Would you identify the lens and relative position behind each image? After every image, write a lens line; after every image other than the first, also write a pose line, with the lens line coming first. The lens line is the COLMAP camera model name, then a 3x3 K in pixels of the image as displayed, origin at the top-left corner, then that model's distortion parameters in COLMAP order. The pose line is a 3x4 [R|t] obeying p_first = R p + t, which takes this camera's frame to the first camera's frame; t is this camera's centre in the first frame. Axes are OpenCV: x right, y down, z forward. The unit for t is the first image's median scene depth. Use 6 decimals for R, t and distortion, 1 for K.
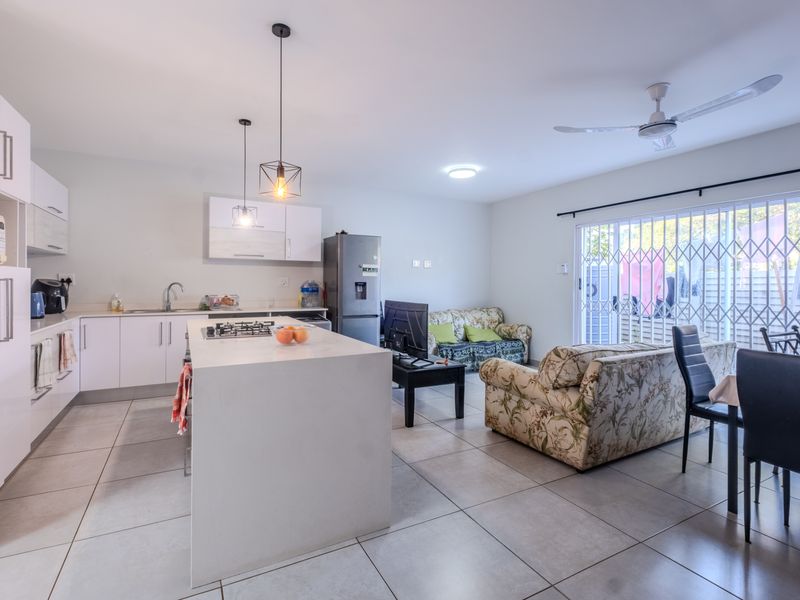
lens RADIAL K [[390.3, 0, 399.4], [0, 390.3, 282.6], [0, 0, 1]] dist [-0.000335, -0.000326]
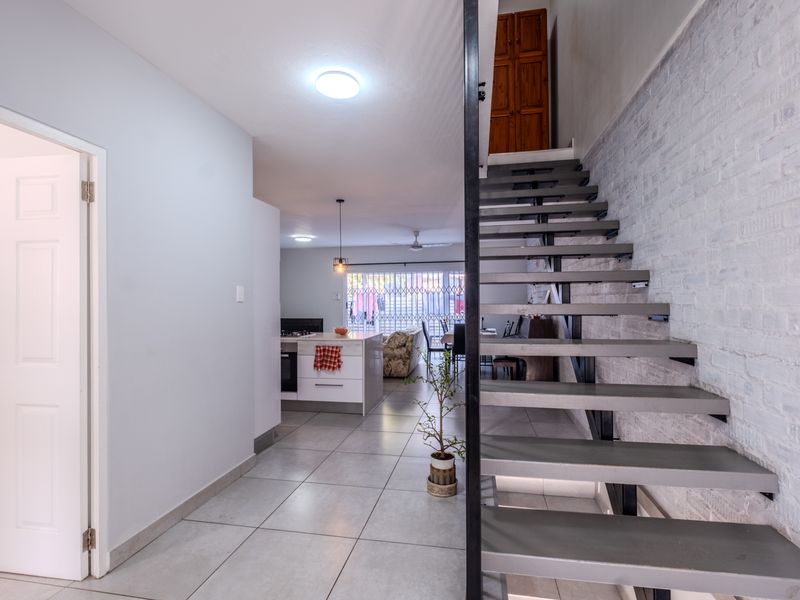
lens RADIAL K [[396.3, 0, 395.1], [0, 396.3, 298.1], [0, 0, 1]] dist [0.000548, -0.001295]
pose [[0.639877, -0.001502, 0.768476, -1.531951], [0.011925, 0.999897, -0.007975, -0.030482], [-0.768385, 0.014267, 0.639829, -0.619867]]
